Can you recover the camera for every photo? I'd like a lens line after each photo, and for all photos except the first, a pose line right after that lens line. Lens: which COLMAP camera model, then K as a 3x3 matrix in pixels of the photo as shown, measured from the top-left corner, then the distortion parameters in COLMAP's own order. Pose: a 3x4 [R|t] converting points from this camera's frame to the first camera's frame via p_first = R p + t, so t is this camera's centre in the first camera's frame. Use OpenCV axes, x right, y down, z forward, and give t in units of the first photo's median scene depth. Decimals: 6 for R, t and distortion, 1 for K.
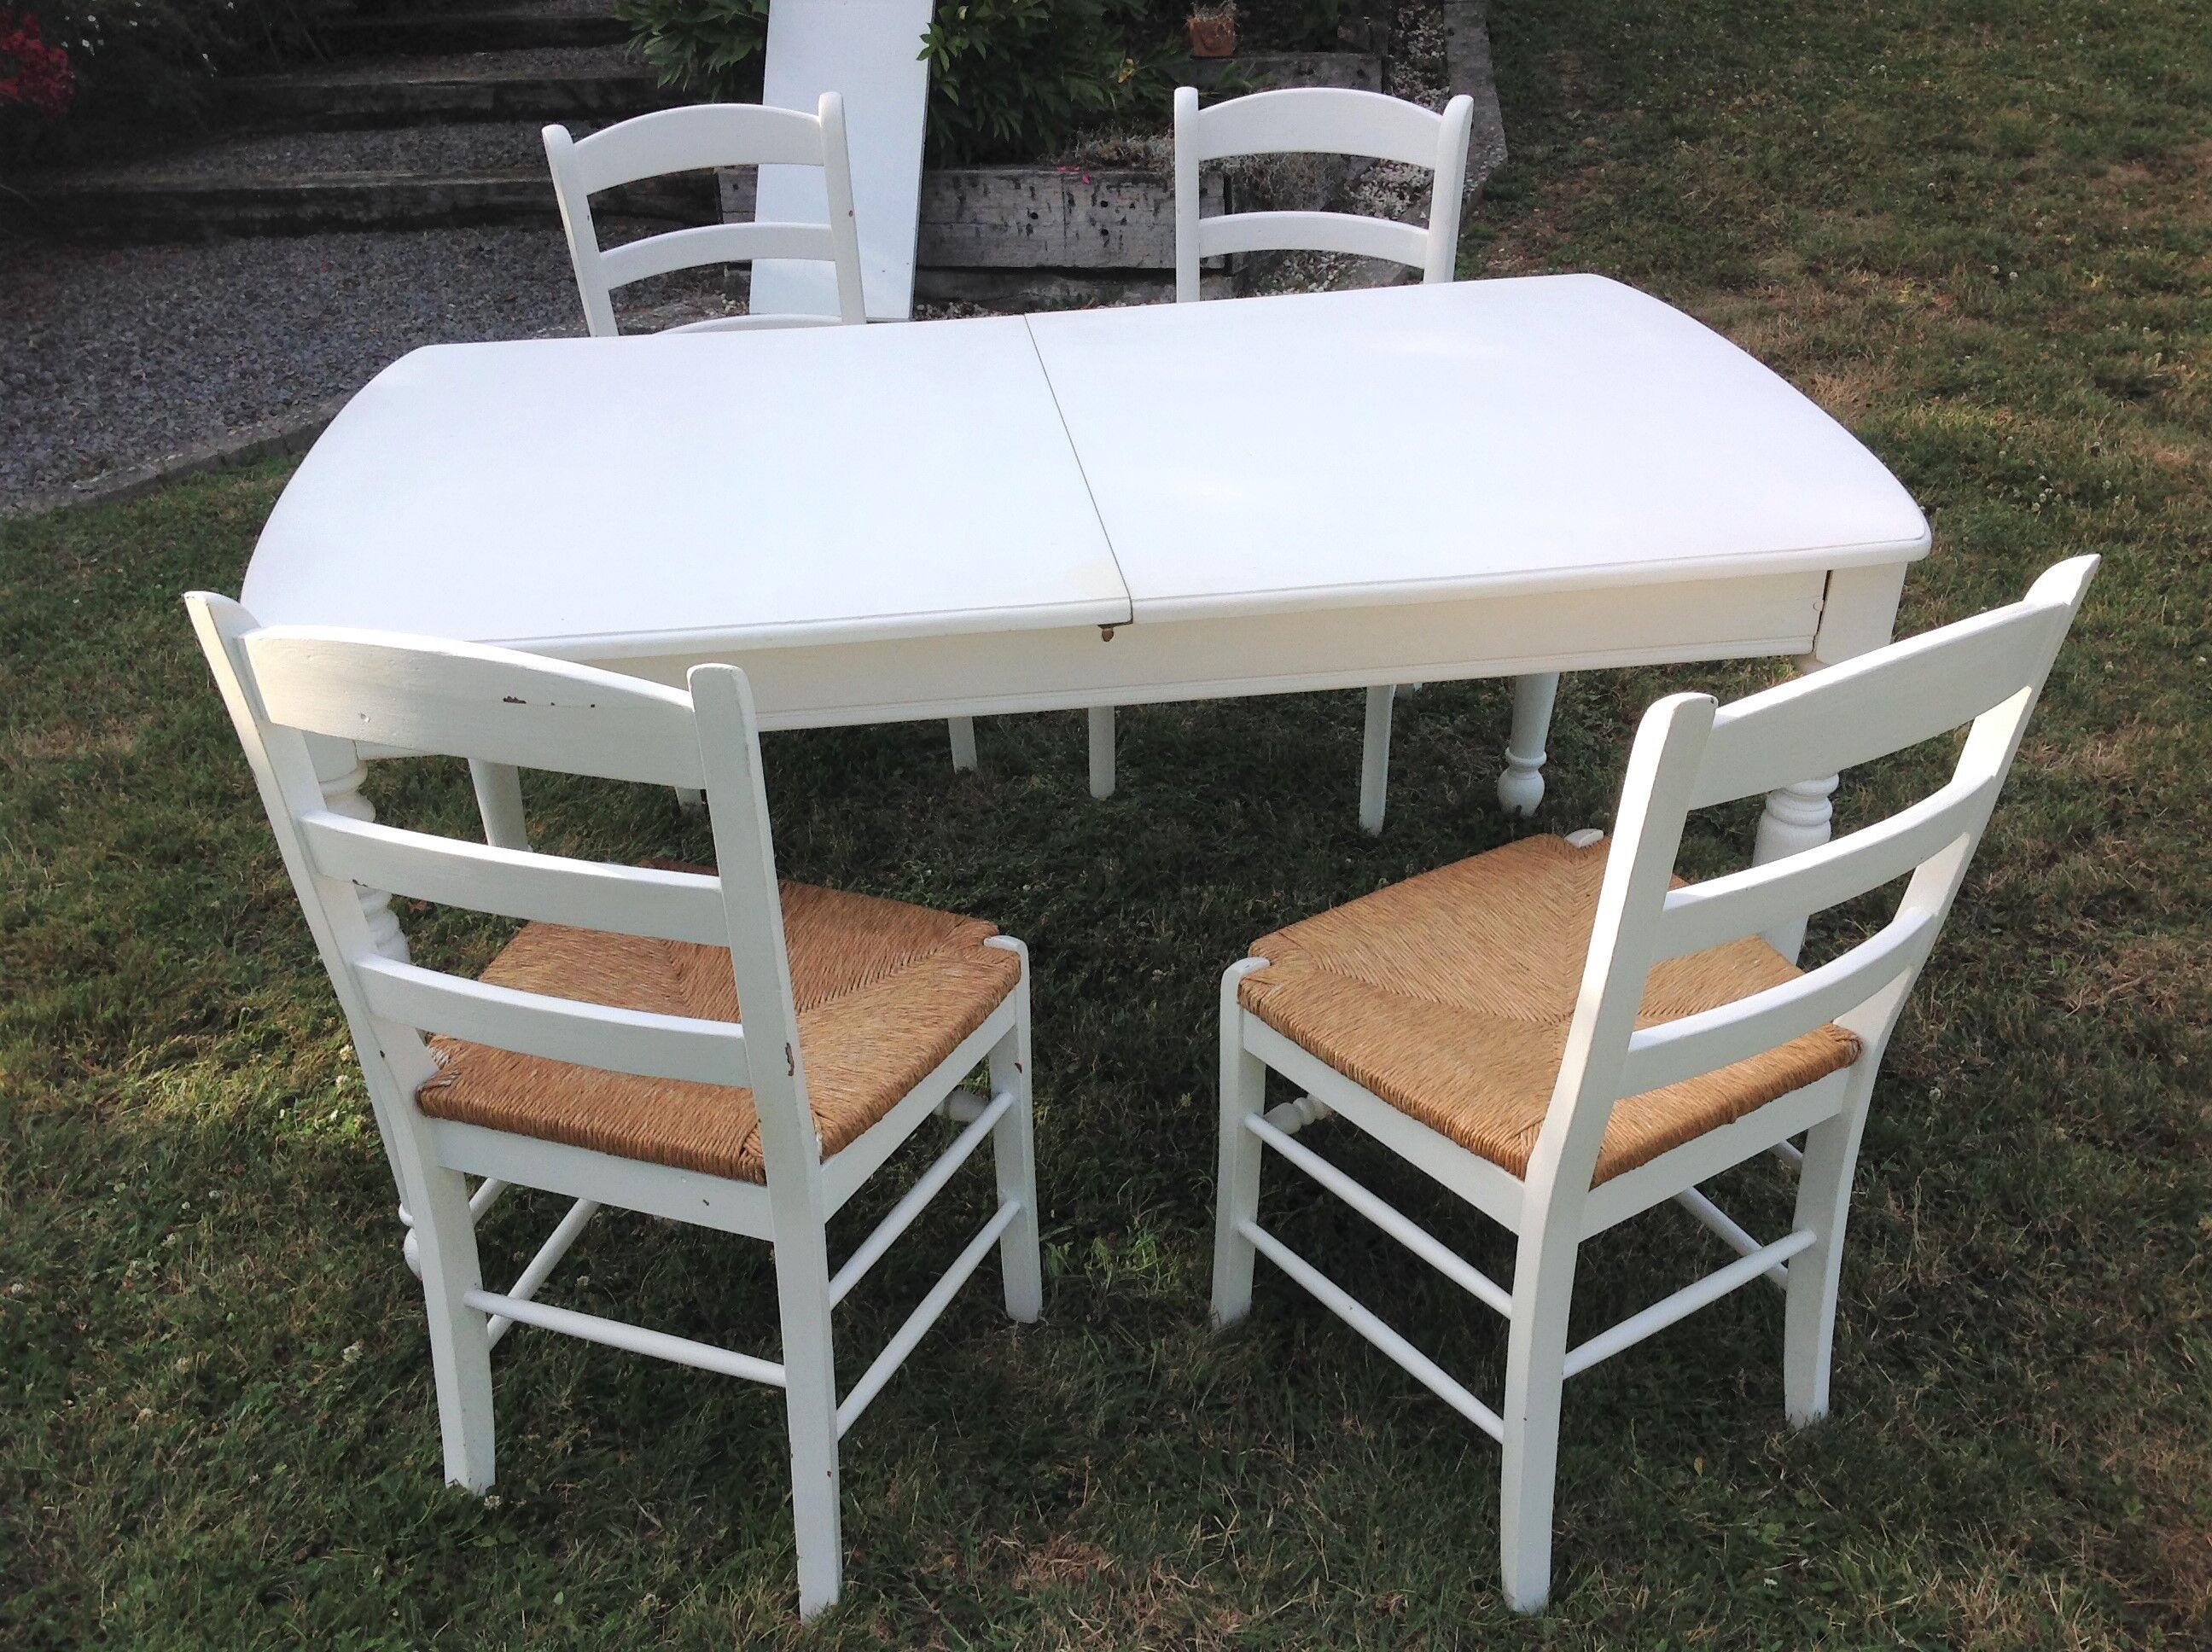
lens RADIAL K [[2127.0, 0, 1102.9], [0, 2127.0, 775.3], [0, 0, 1]] dist [0.050649, -0.122060]
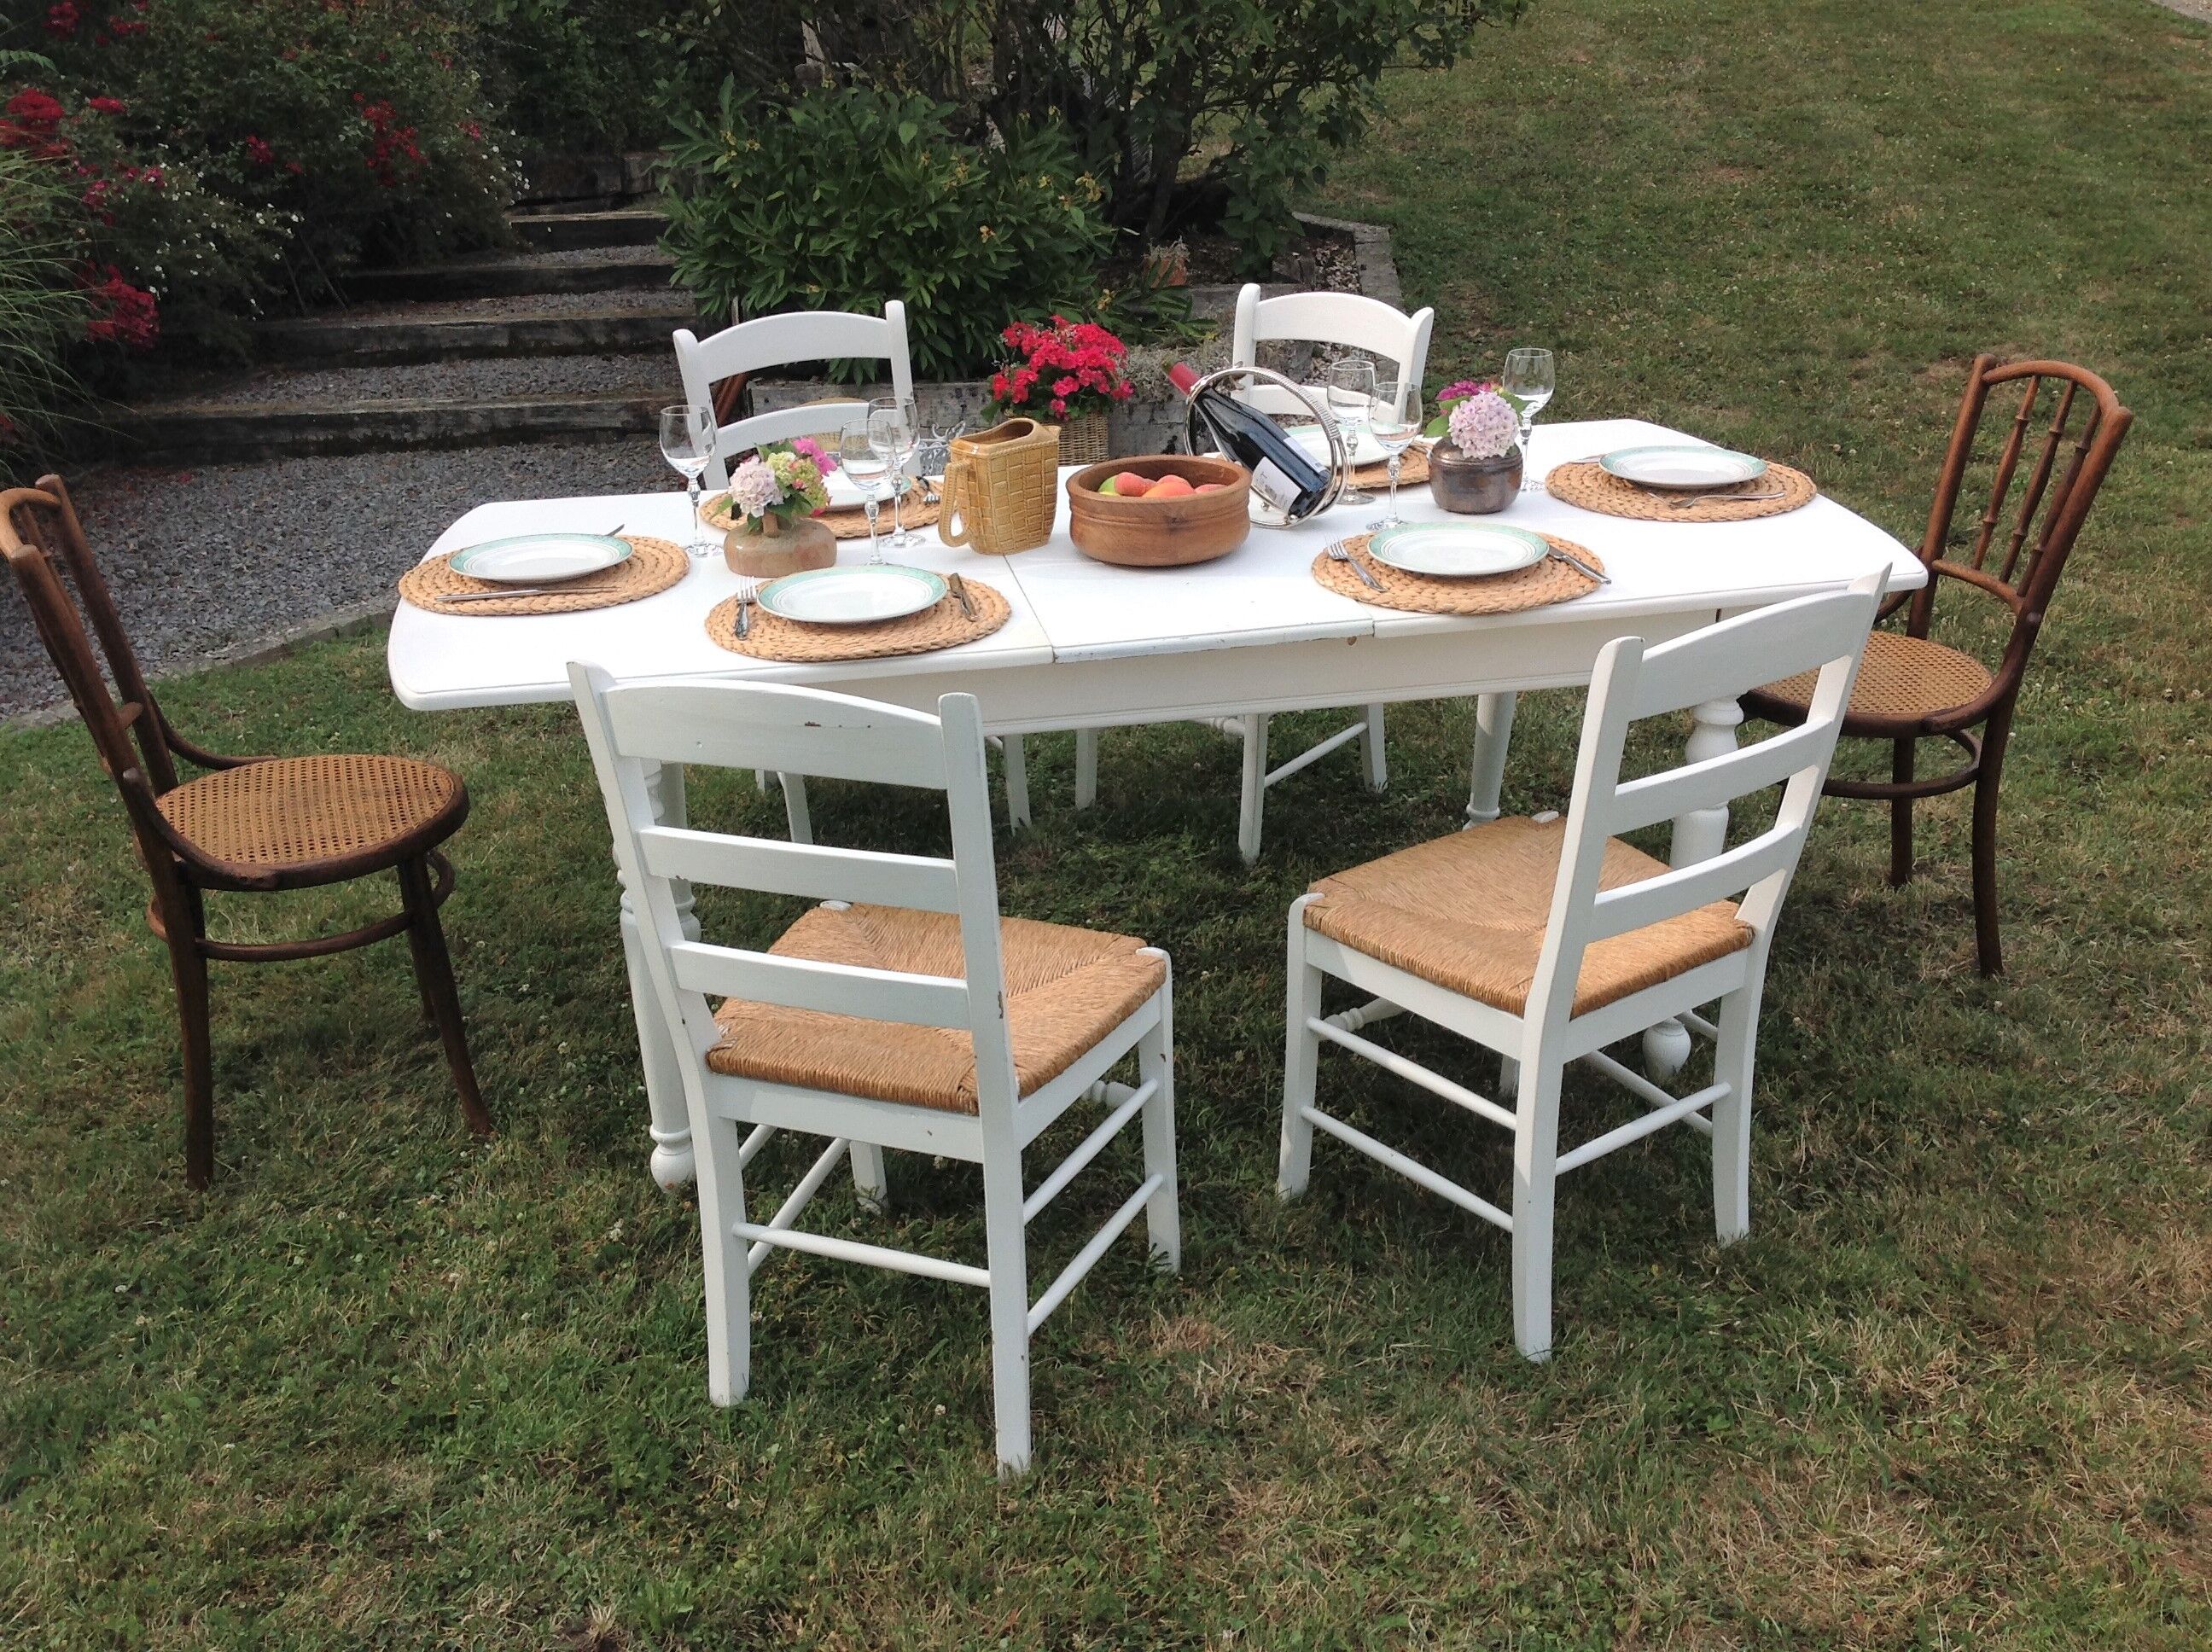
lens RADIAL K [[2079.6, 0, 1106.0], [0, 2079.6, 826.0], [0, 0, 1]] dist [0.123579, -0.293035]
pose [[0.998625, -0.024909, 0.046122, -0.048693], [0.028733, 0.996036, -0.084183, 0.060476], [-0.043842, 0.085393, 0.995382, -0.131047]]
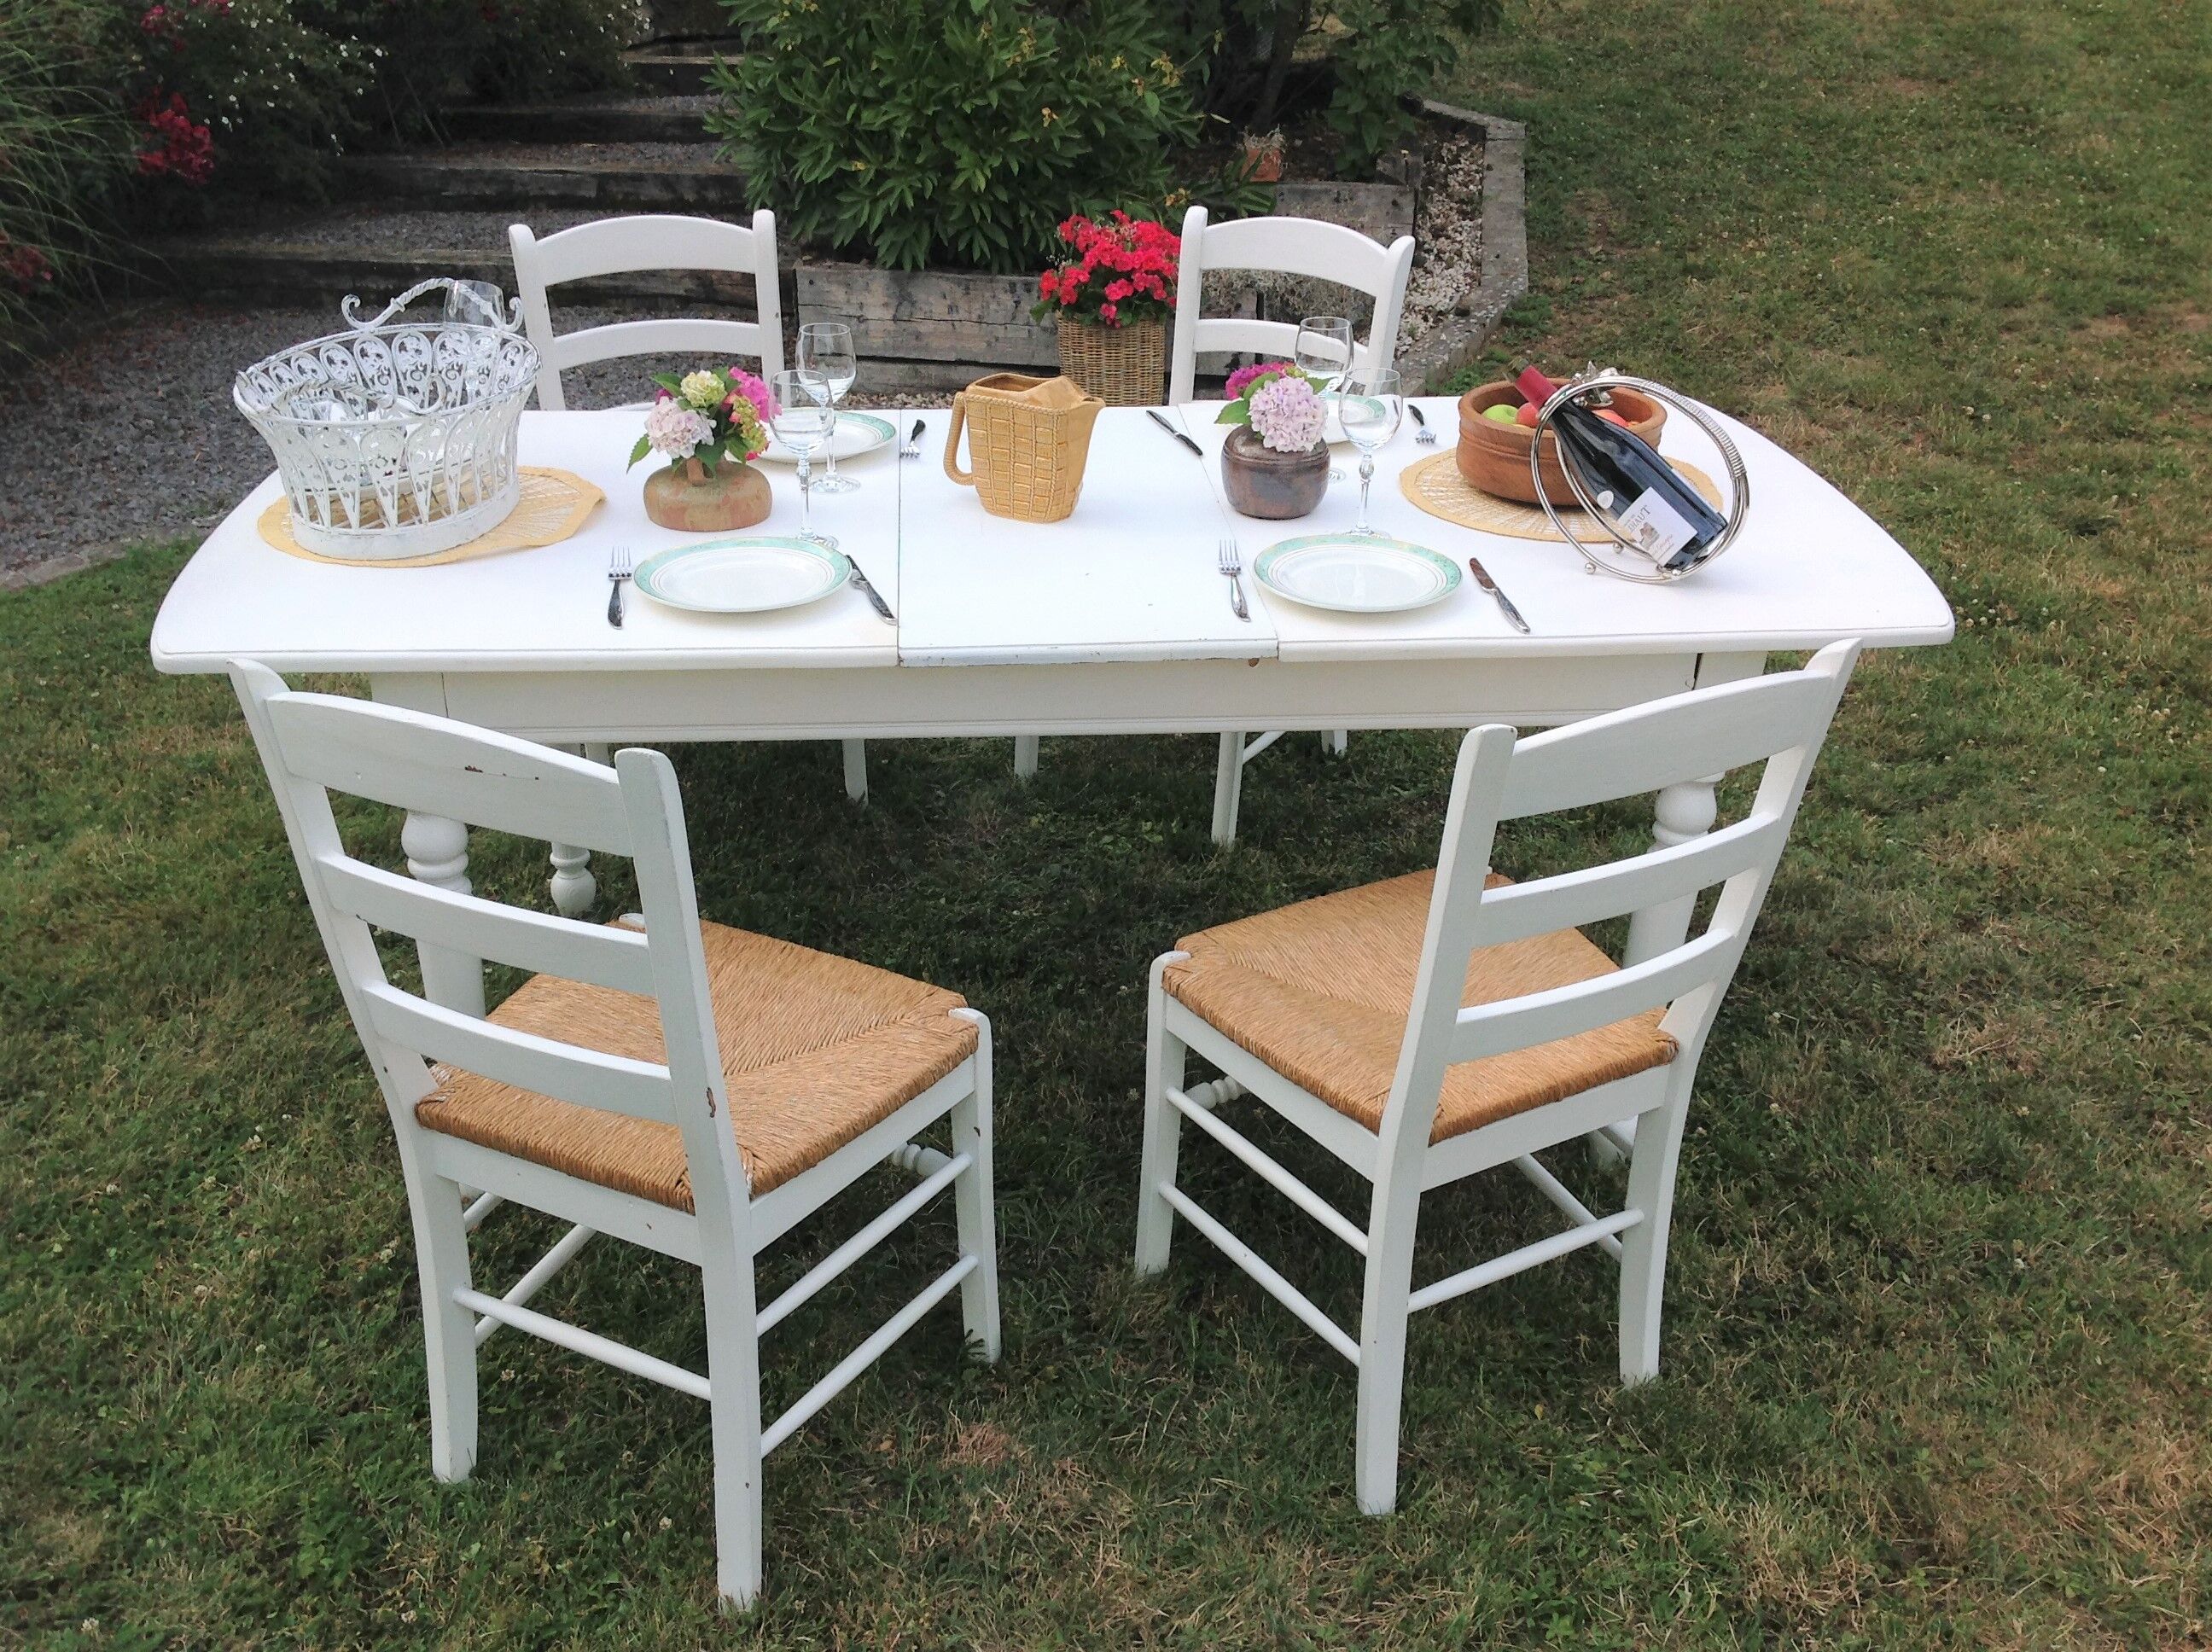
lens RADIAL K [[2079.6, 0, 1106.0], [0, 2079.6, 826.0], [0, 0, 1]] dist [0.123579, -0.293035]
pose [[0.998233, 0.052989, -0.026902, 0.023558], [-0.053546, 0.998357, -0.020405, 0.016719], [0.025777, 0.021809, 0.999430, -0.064729]]
